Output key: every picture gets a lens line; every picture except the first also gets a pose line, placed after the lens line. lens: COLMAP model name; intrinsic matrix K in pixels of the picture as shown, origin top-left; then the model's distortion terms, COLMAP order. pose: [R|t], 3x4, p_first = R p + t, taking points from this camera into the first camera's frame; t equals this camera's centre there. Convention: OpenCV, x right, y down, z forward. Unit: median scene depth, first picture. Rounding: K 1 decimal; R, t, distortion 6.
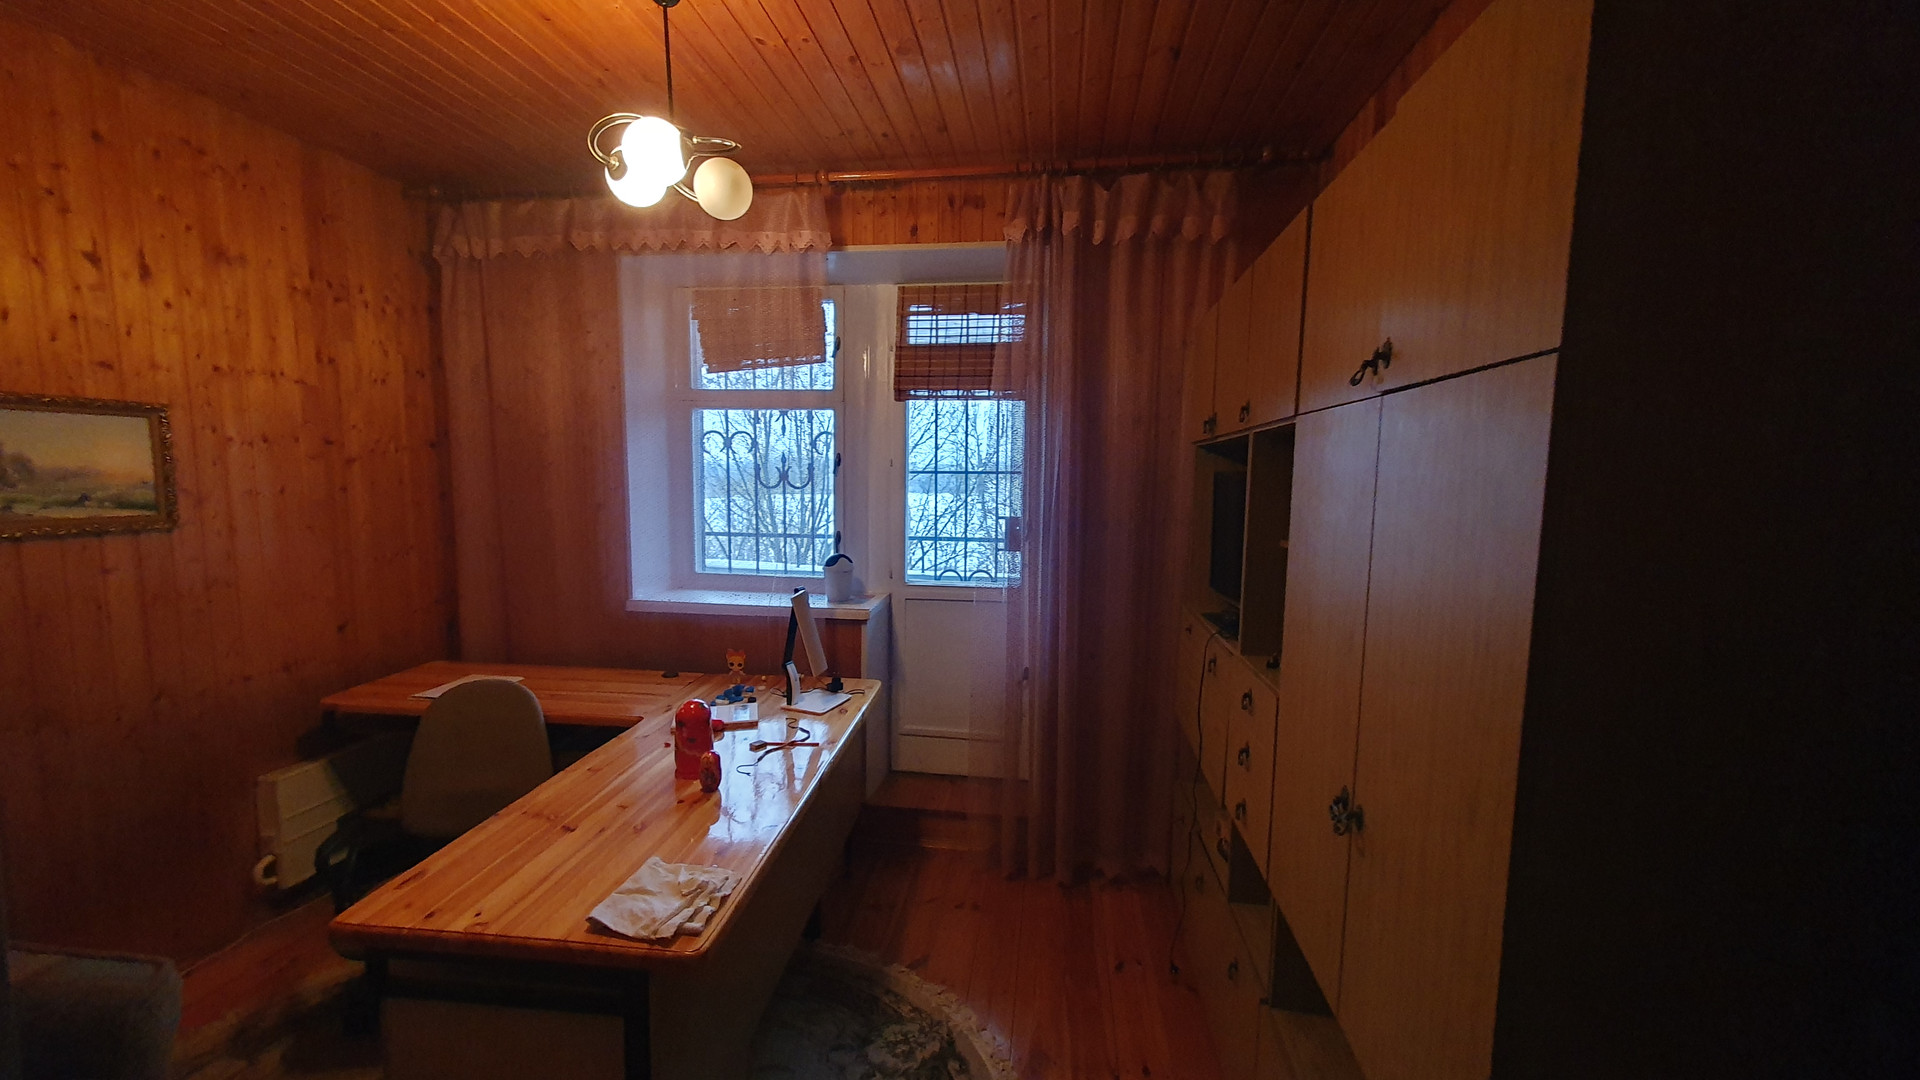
lens RADIAL K [[786.0, 0, 960.0], [0, 786.0, 540.0], [0, 0, 1]] dist [0.001482, 0.007468]
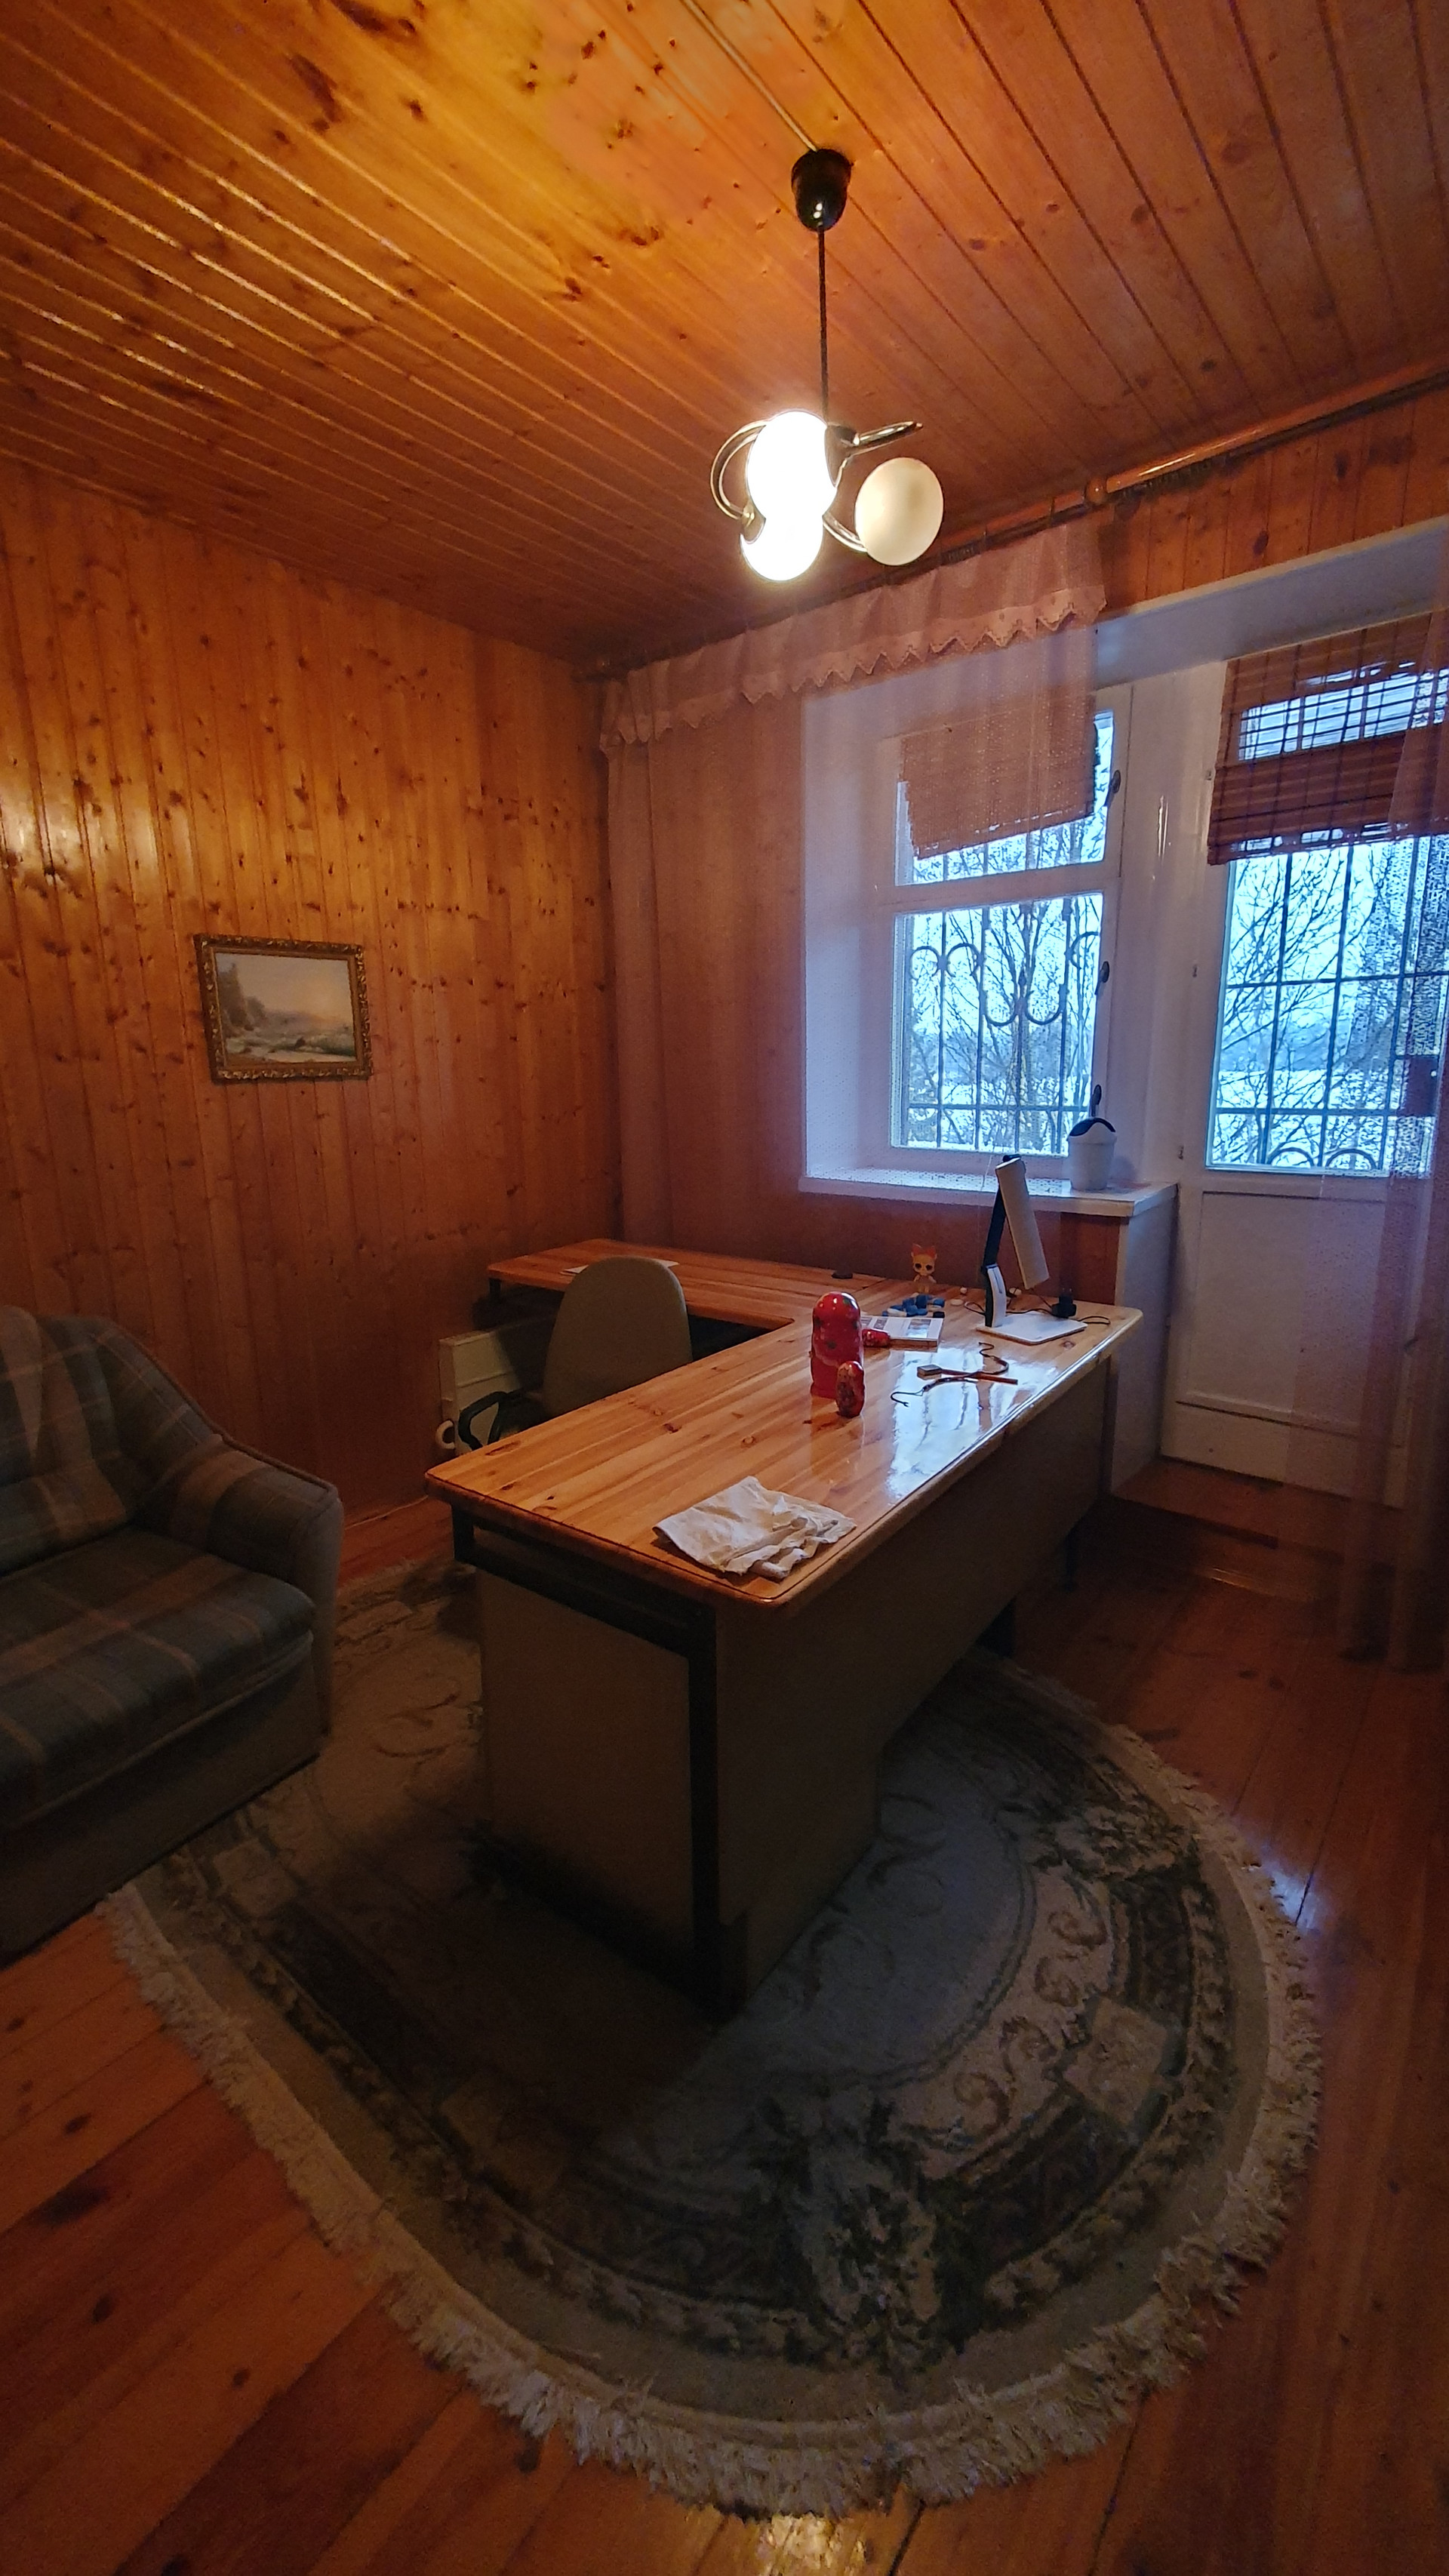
lens RADIAL K [[1040.8, 0, 724.5], [0, 1040.8, 1288.0], [0, 0, 1]] dist [0.006342, 0.000475]
pose [[0.843447, 0.079406, -0.531311, 0.075765], [-0.017180, 0.992497, 0.121059, 0.075798], [0.536937, -0.092979, 0.838483, 0.123624]]
